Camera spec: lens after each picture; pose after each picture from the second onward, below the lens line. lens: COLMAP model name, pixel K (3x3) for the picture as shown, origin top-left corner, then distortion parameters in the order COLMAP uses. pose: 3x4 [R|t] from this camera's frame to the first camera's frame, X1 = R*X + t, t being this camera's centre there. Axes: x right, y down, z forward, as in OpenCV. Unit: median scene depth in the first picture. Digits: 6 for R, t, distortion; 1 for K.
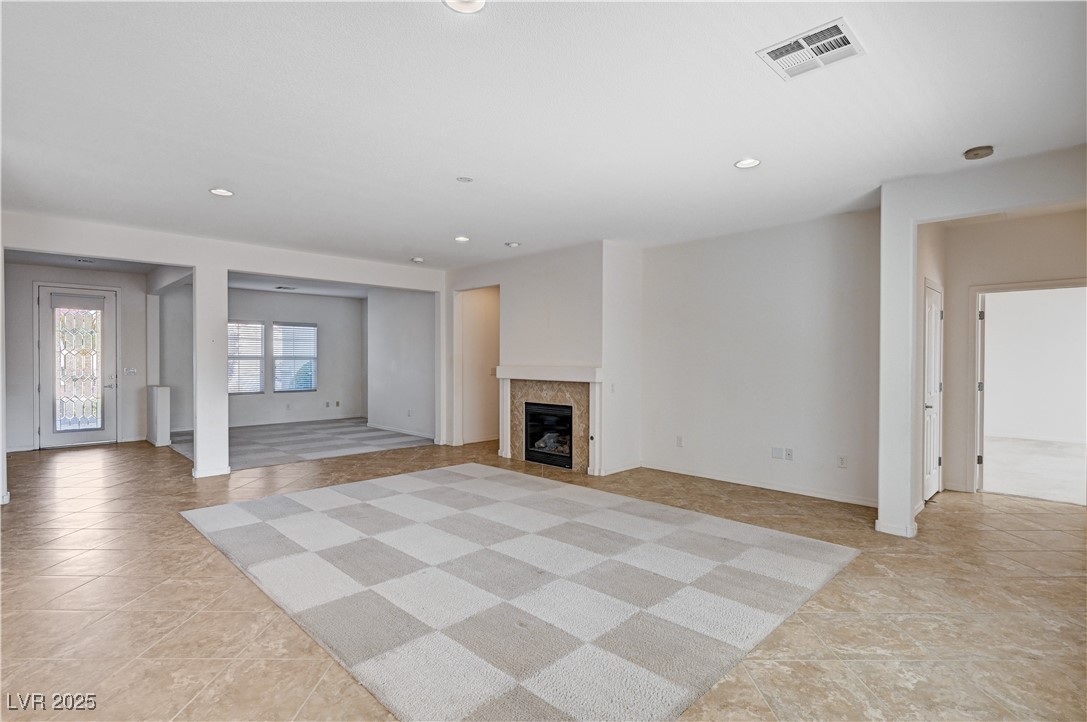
lens RADIAL K [[532.1, 0, 543.5], [0, 532.1, 361.0], [0, 0, 1]] dist [0.013663, -0.000128]
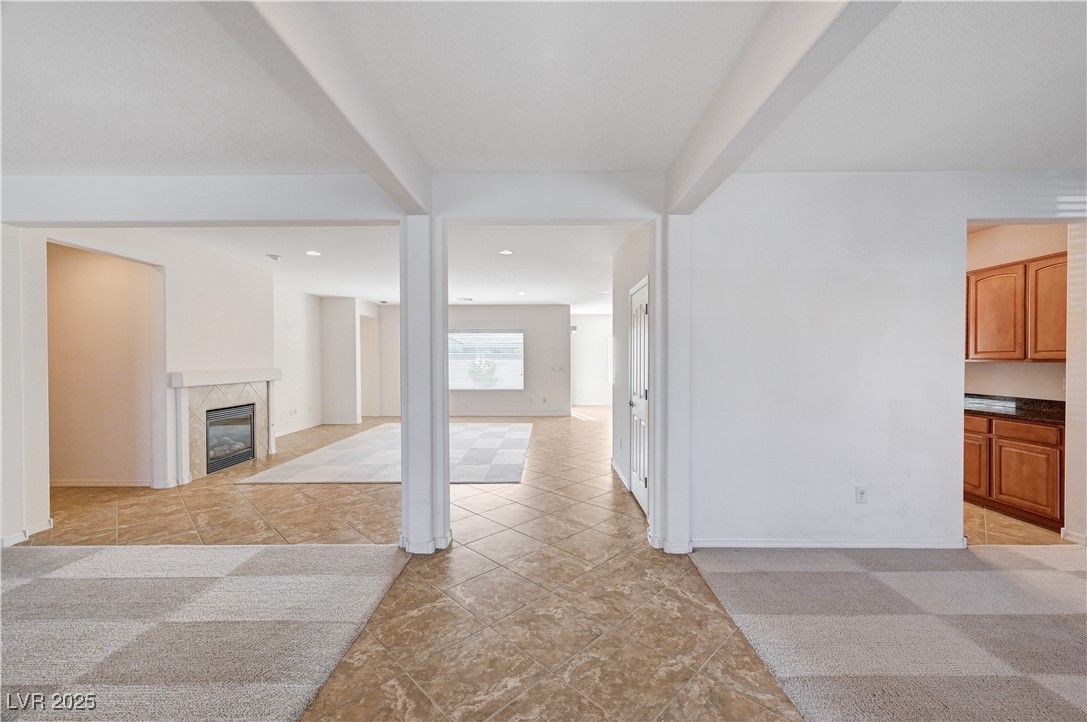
lens RADIAL K [[434.7, 0, 543.5], [0, 434.7, 361.0], [0, 0, 1]] dist [0.001404, 0.000304]
pose [[-0.707793, 0.001779, 0.706418, -0.928358], [0.008787, 0.999942, 0.006285, -0.005647], [-0.706366, 0.010656, -0.707767, 1.082876]]
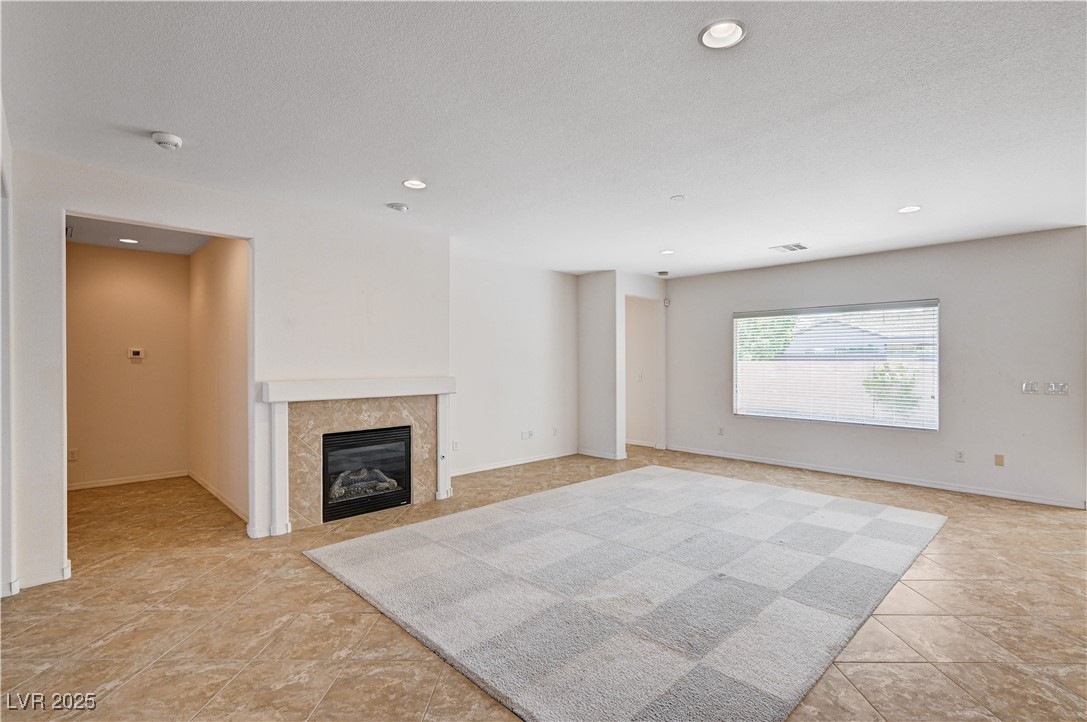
lens RADIAL K [[514.4, 0, 543.5], [0, 514.4, 361.0], [0, 0, 1]] dist [0.001057, 0.000835]
pose [[0.008528, -0.000172, 0.999964, -0.645480], [0.006881, 0.999976, 0.000113, -0.010929], [-0.999940, 0.006880, 0.008529, 0.699655]]
